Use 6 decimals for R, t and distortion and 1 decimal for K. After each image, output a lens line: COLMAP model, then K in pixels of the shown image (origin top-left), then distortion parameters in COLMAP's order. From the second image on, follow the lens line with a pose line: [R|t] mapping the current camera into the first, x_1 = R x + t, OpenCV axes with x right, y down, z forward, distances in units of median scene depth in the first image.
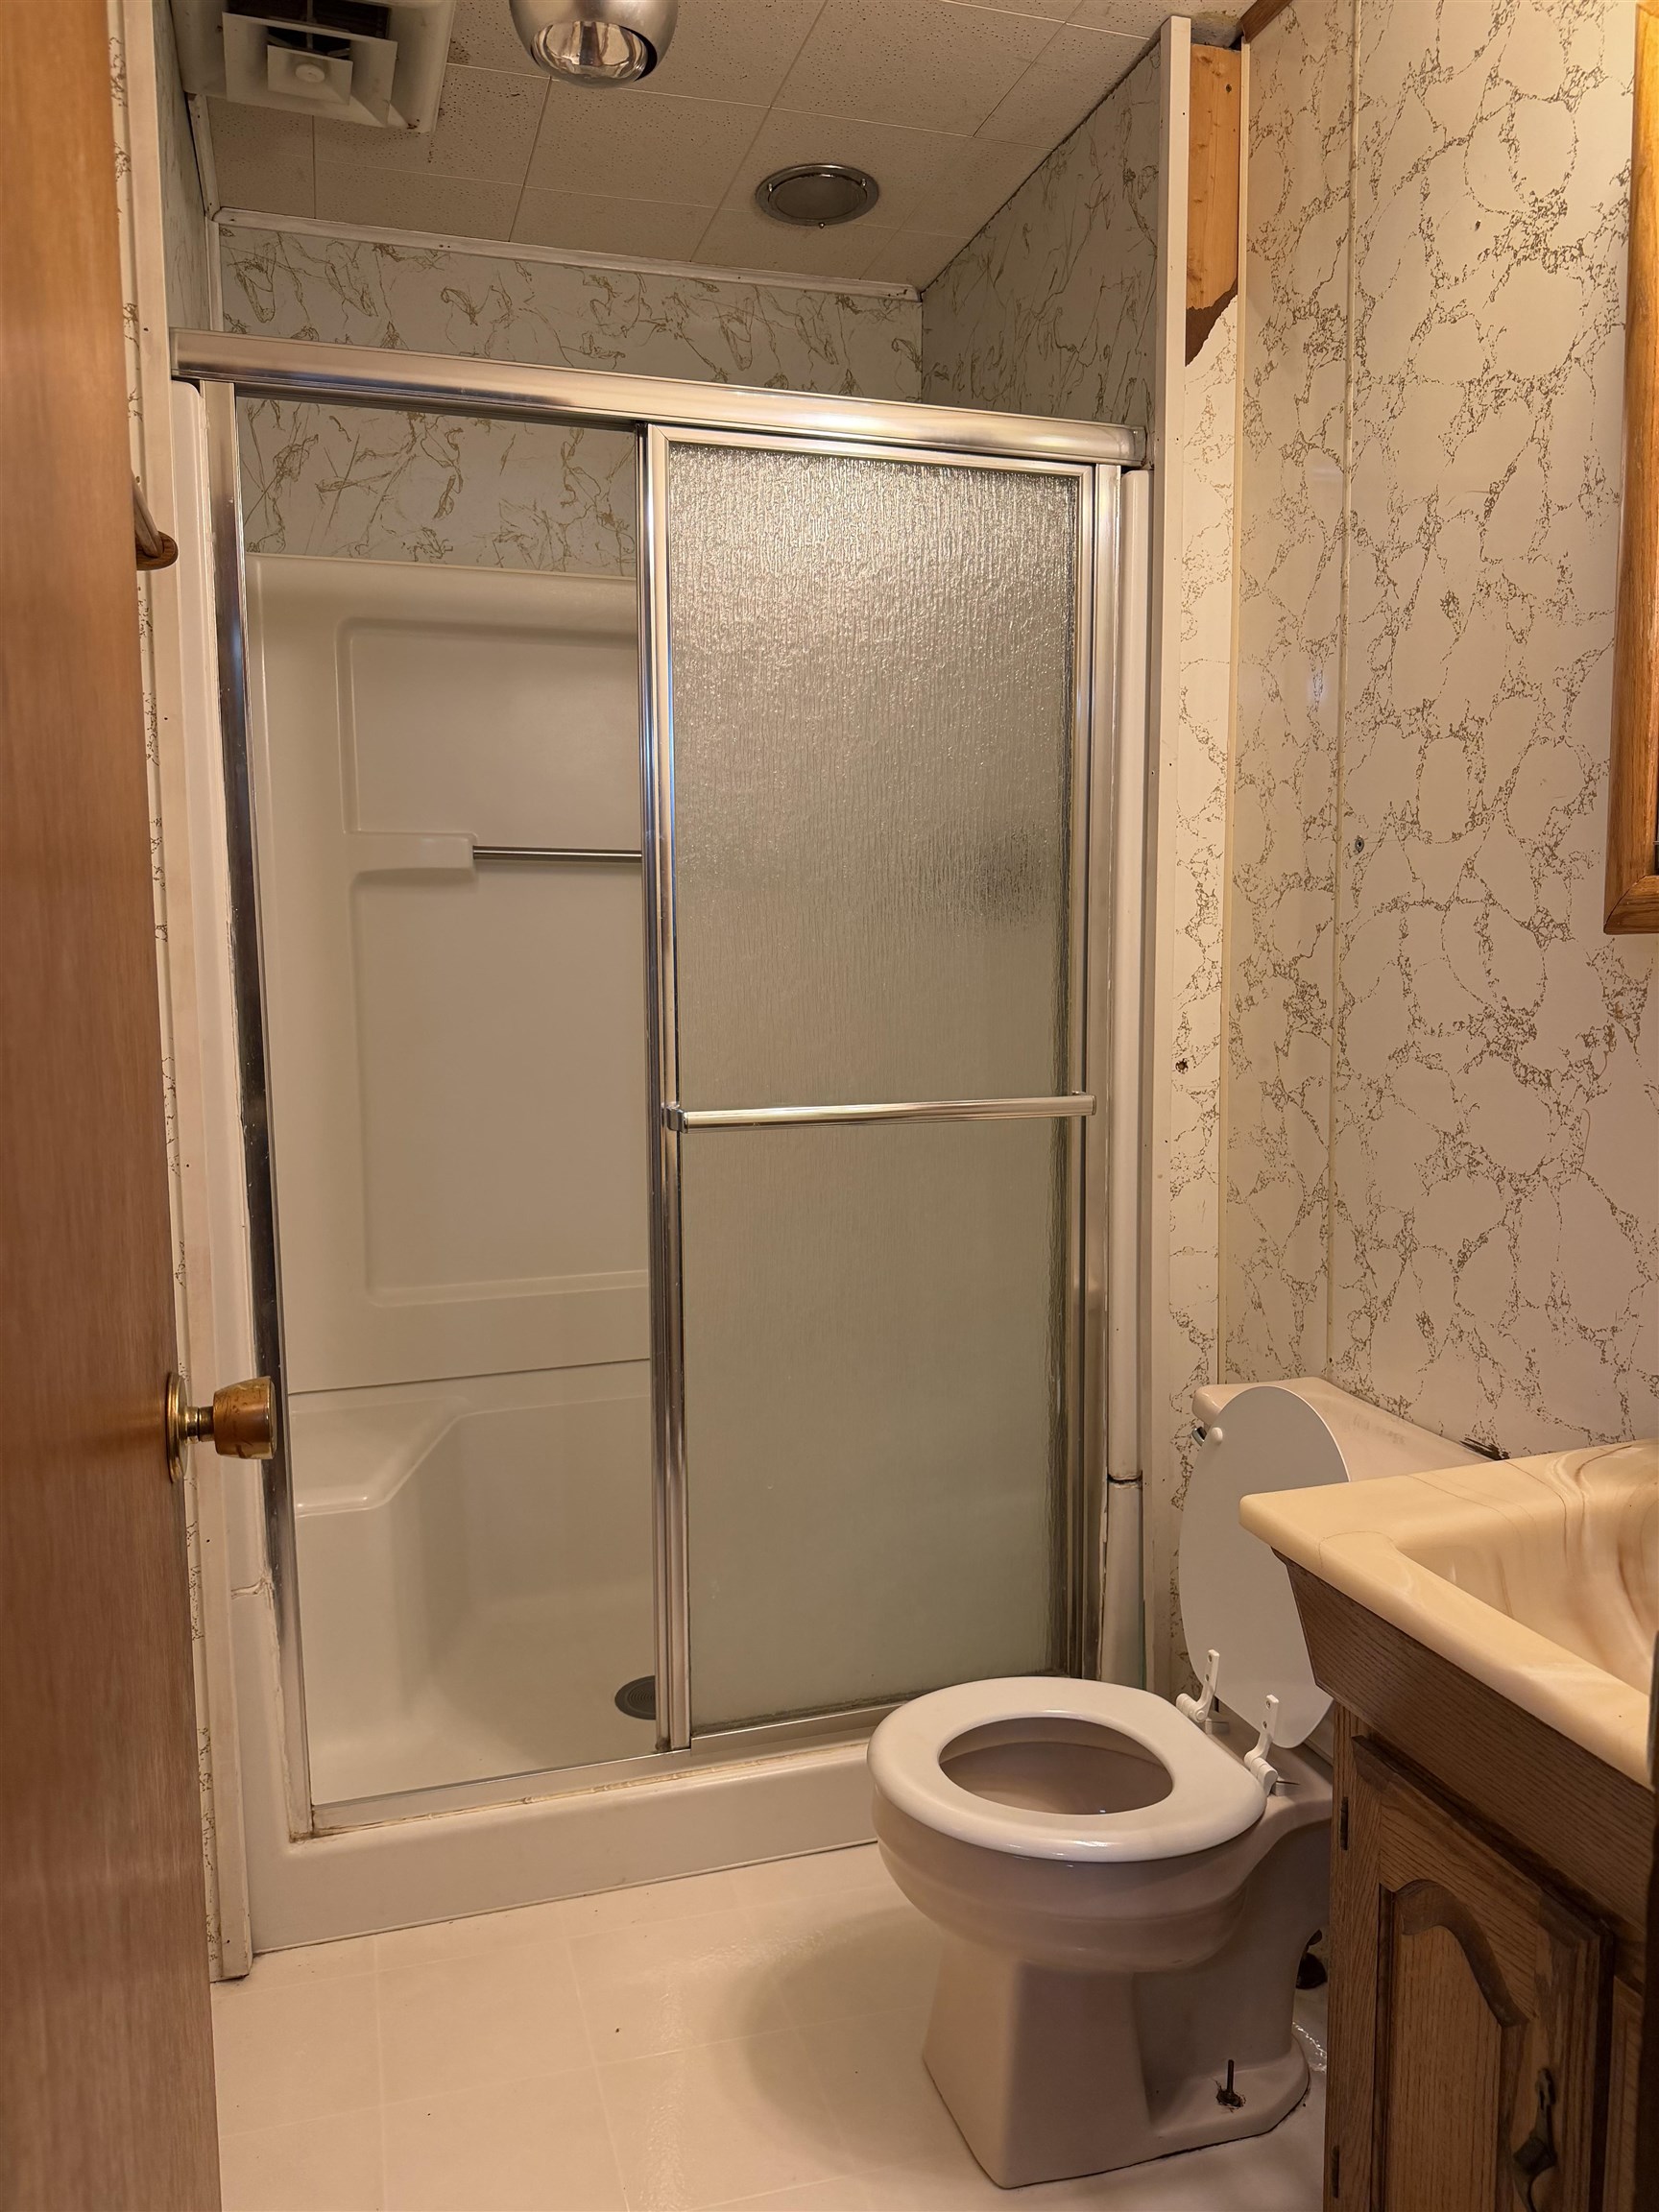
lens RADIAL K [[1577.9, 0, 793.9], [0, 1577.9, 1112.0], [0, 0, 1]] dist [0.028146, -0.063084]
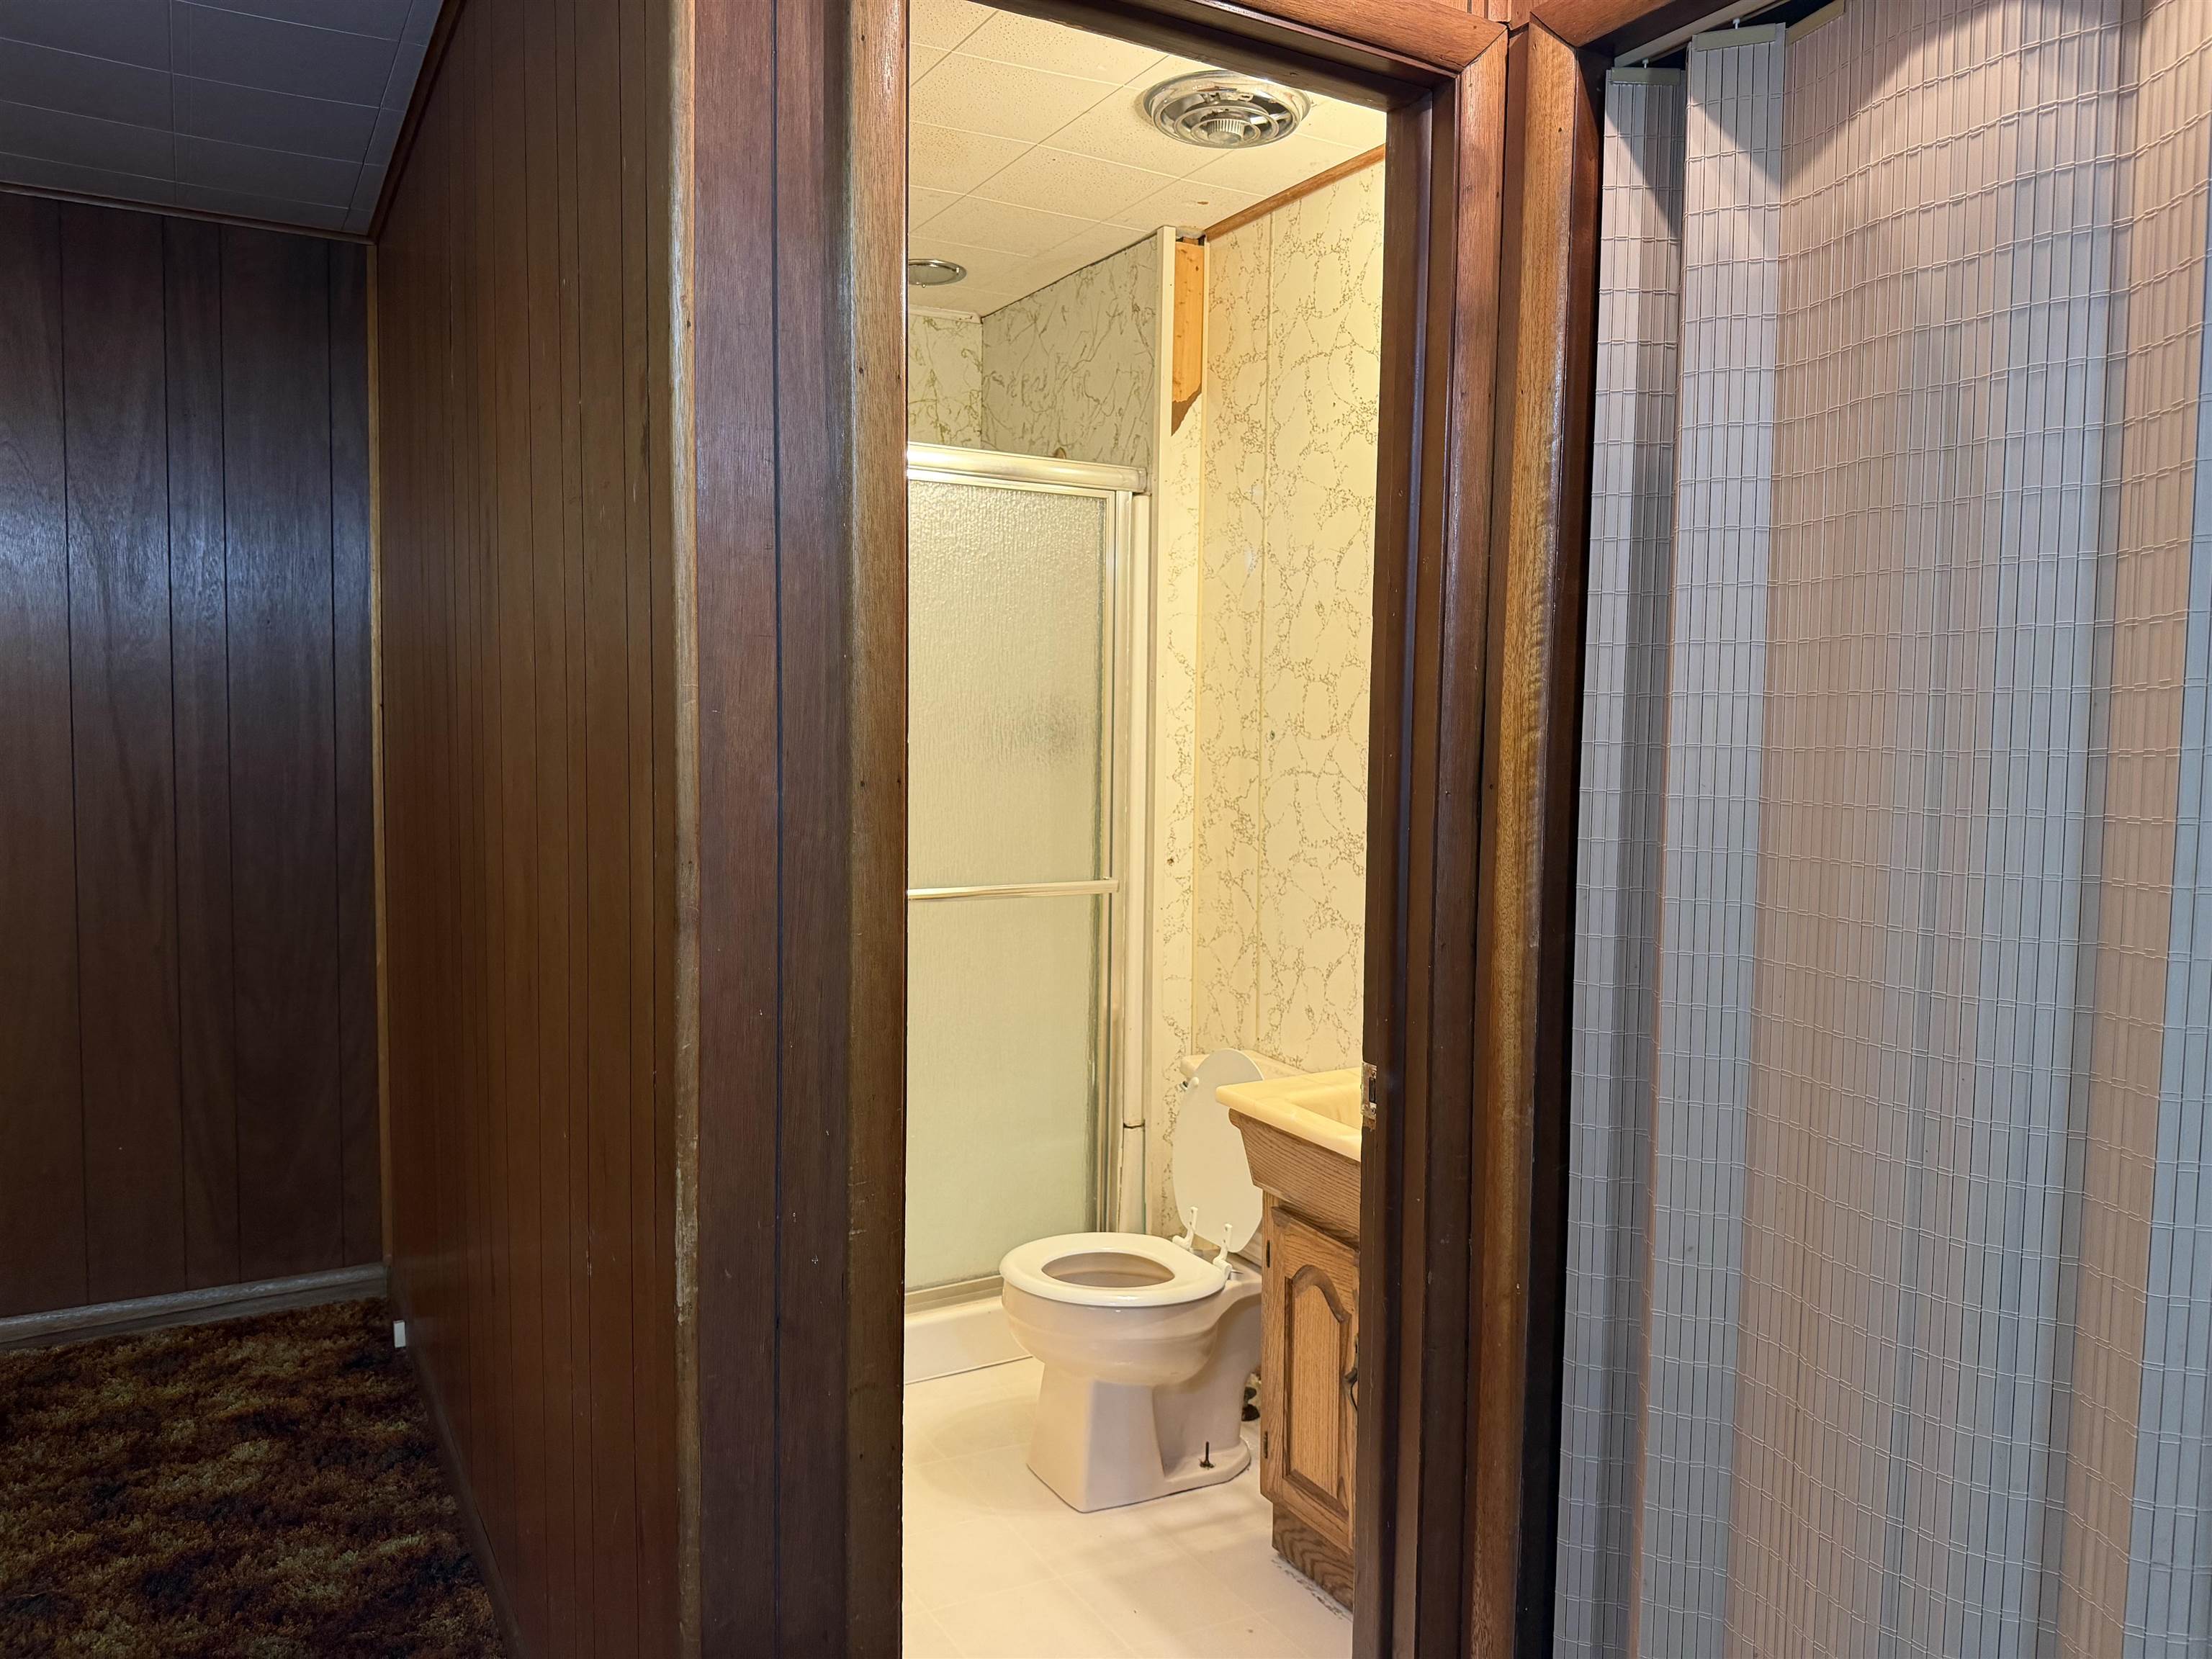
lens RADIAL K [[1575.8, 0, 1106.0], [0, 1575.8, 829.5], [0, 0, 1]] dist [0.054171, -0.065373]
pose [[0.972746, 0.007267, 0.231759, -0.210746], [0.001679, 0.999262, -0.038381, -0.001062], [-0.231867, 0.037725, 0.972016, -0.606936]]
